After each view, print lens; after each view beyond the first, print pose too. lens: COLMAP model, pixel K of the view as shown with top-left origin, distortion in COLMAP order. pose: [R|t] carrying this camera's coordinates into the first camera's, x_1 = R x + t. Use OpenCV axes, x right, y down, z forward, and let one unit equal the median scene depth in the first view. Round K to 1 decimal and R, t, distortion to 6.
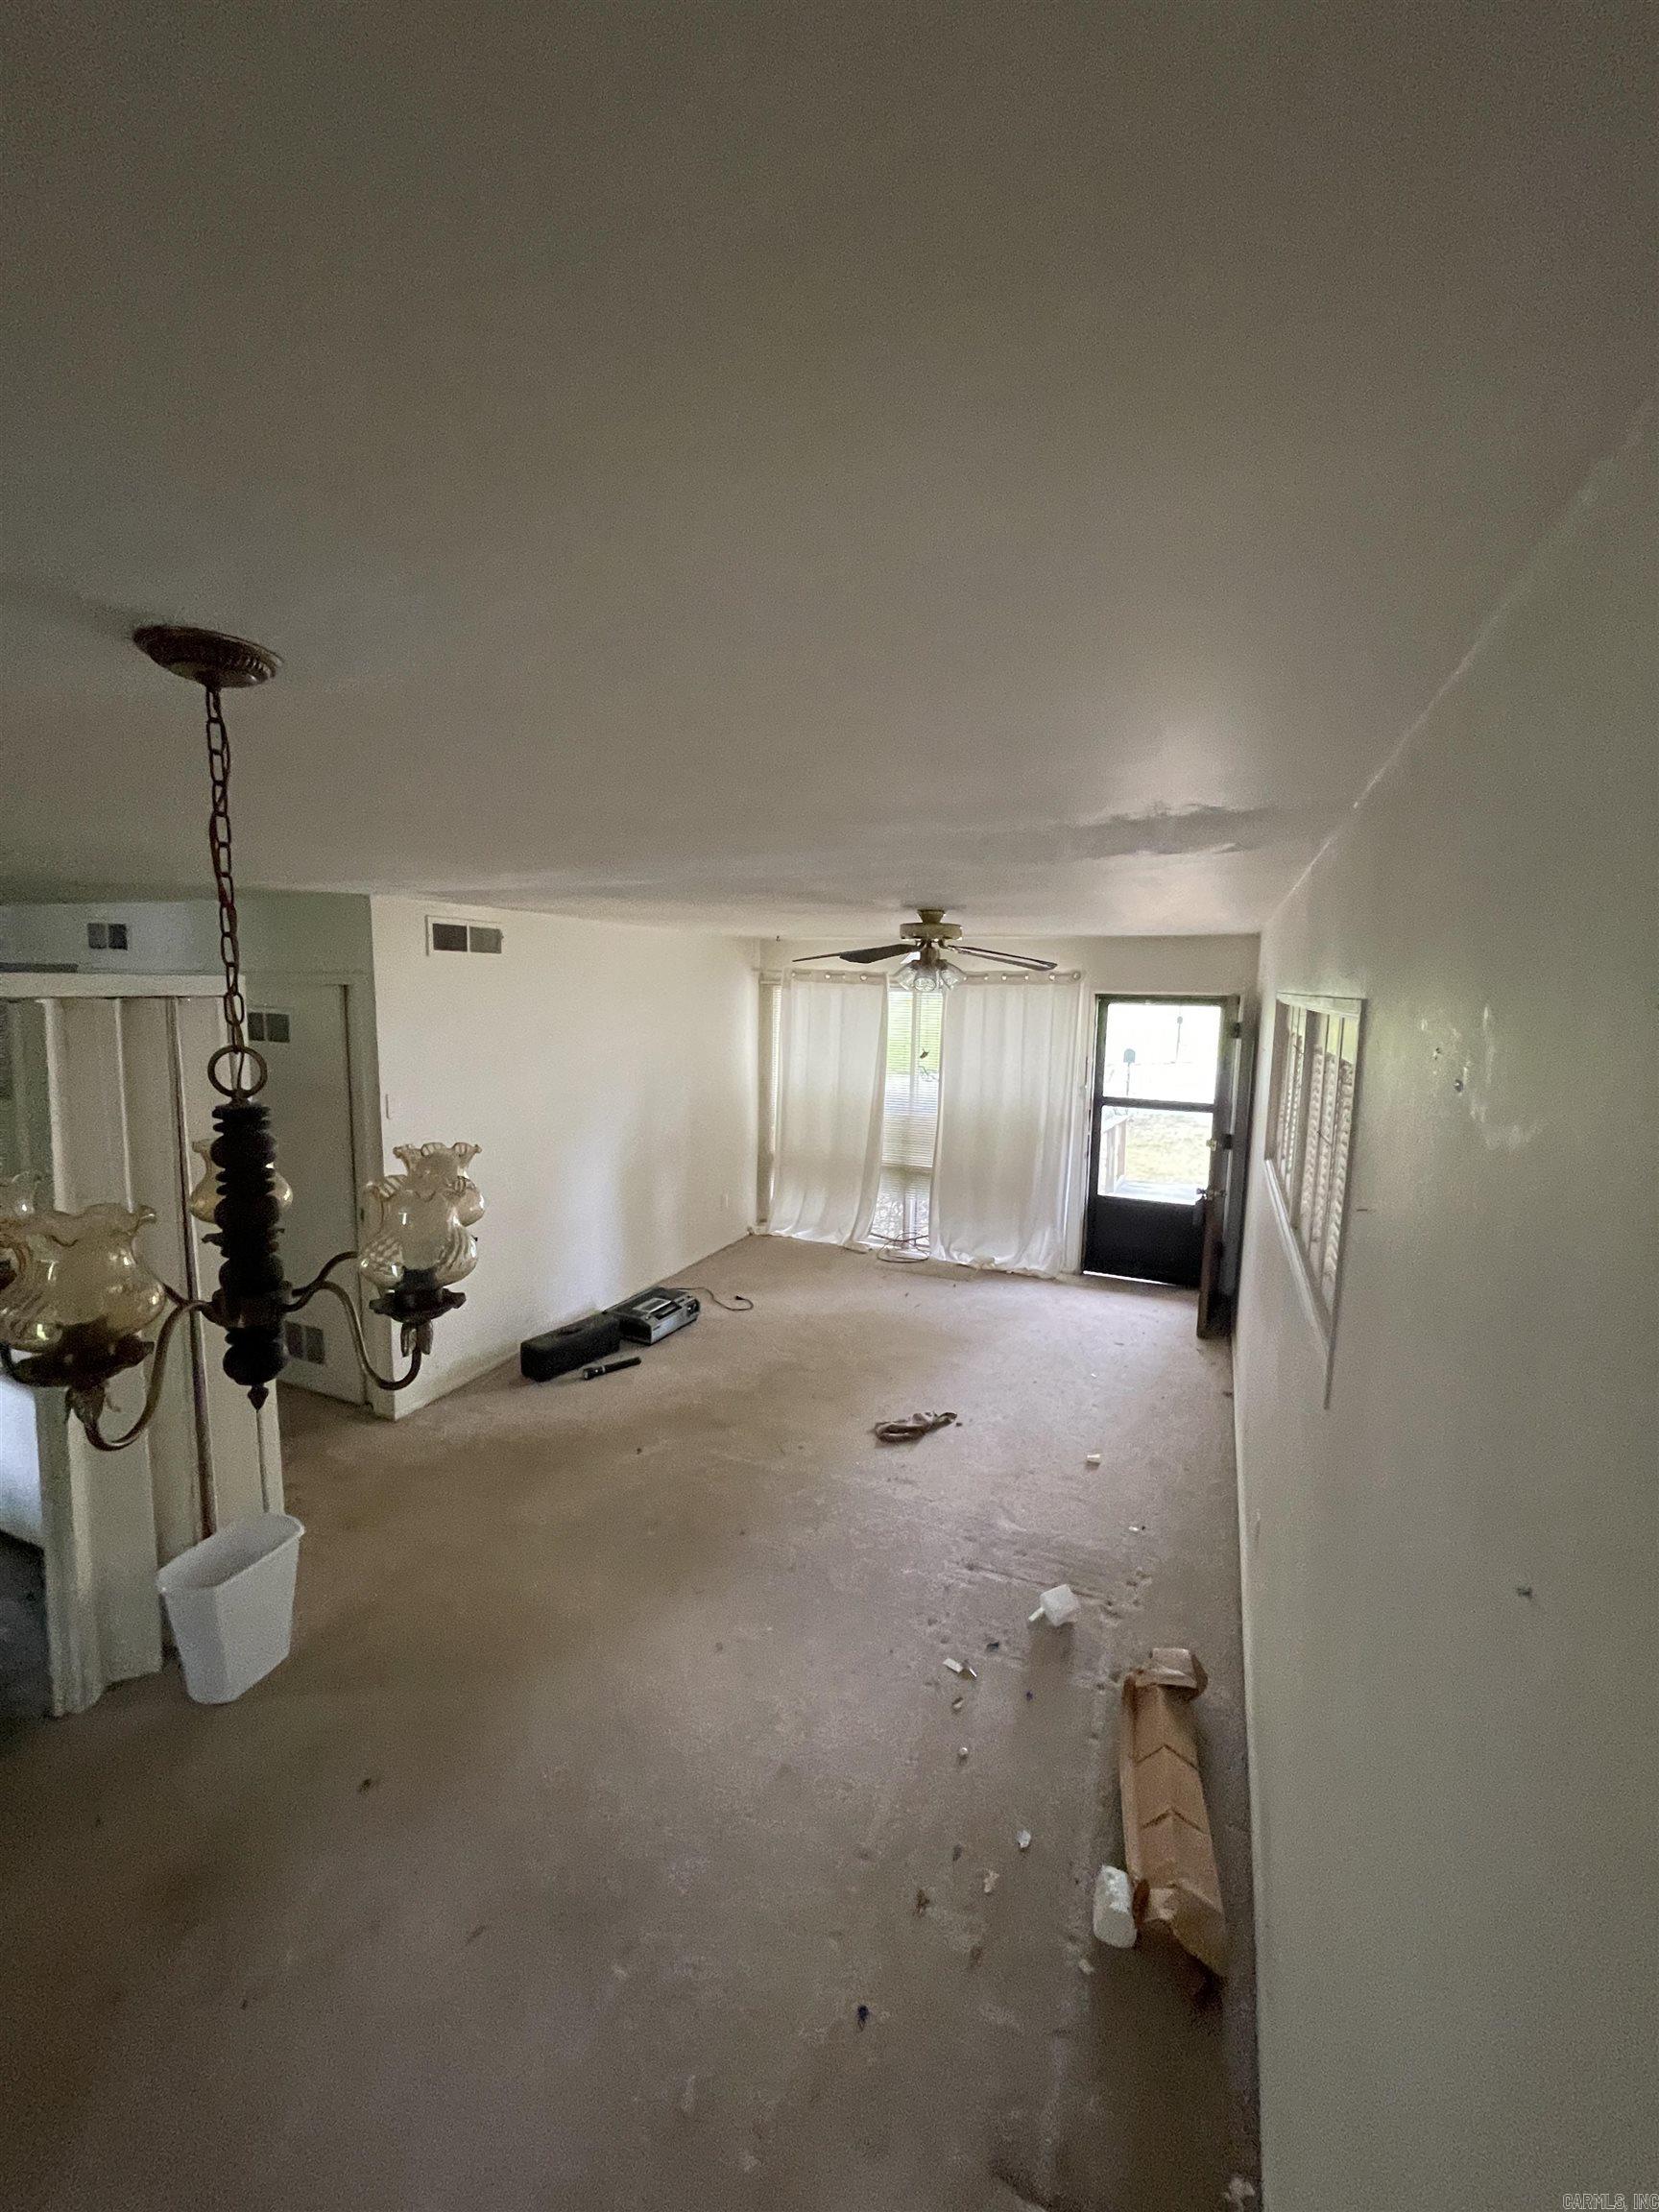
lens RADIAL K [[890.2, 0, 832.2], [0, 890.2, 1098.5], [0, 0, 1]] dist [-0.001817, -0.000056]
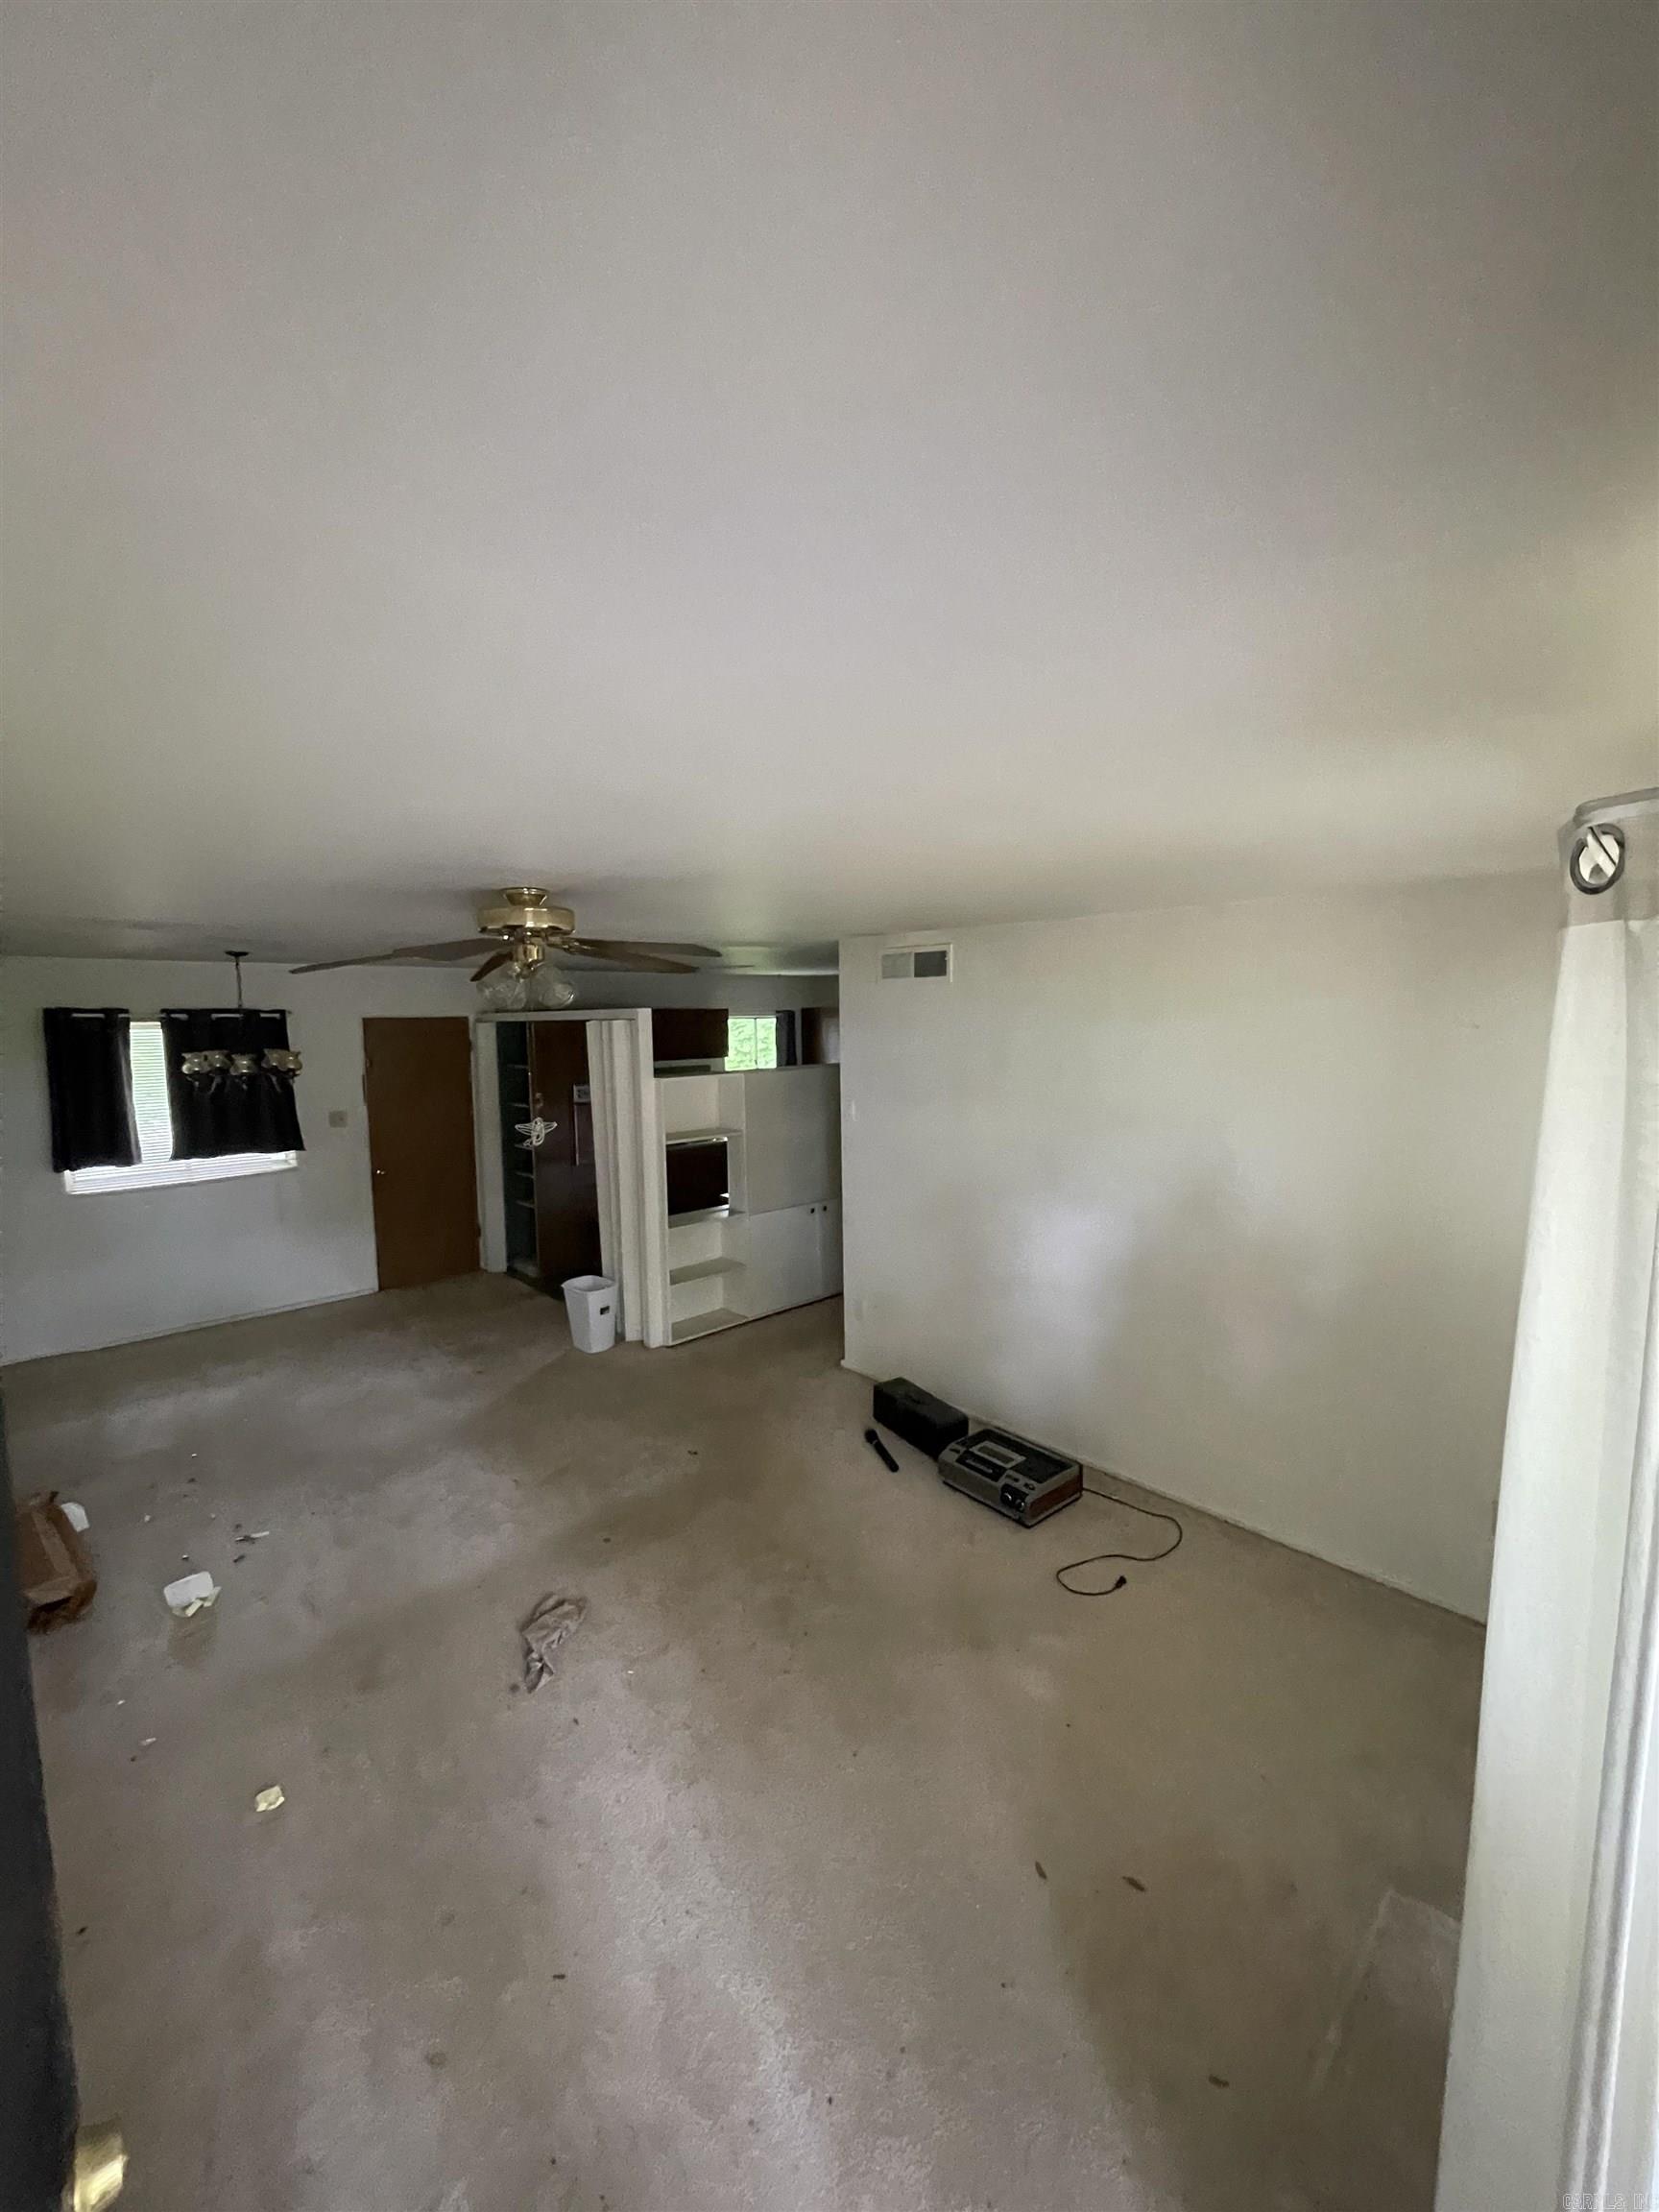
lens RADIAL K [[890.2, 0, 832.2], [0, 890.2, 1098.5], [0, 0, 1]] dist [-0.001817, -0.000056]
pose [[-0.392913, 0.079887, -0.916099, 1.480131], [-0.111806, 0.984678, 0.133821, -0.396329], [0.912753, 0.155005, -0.377961, 3.396161]]
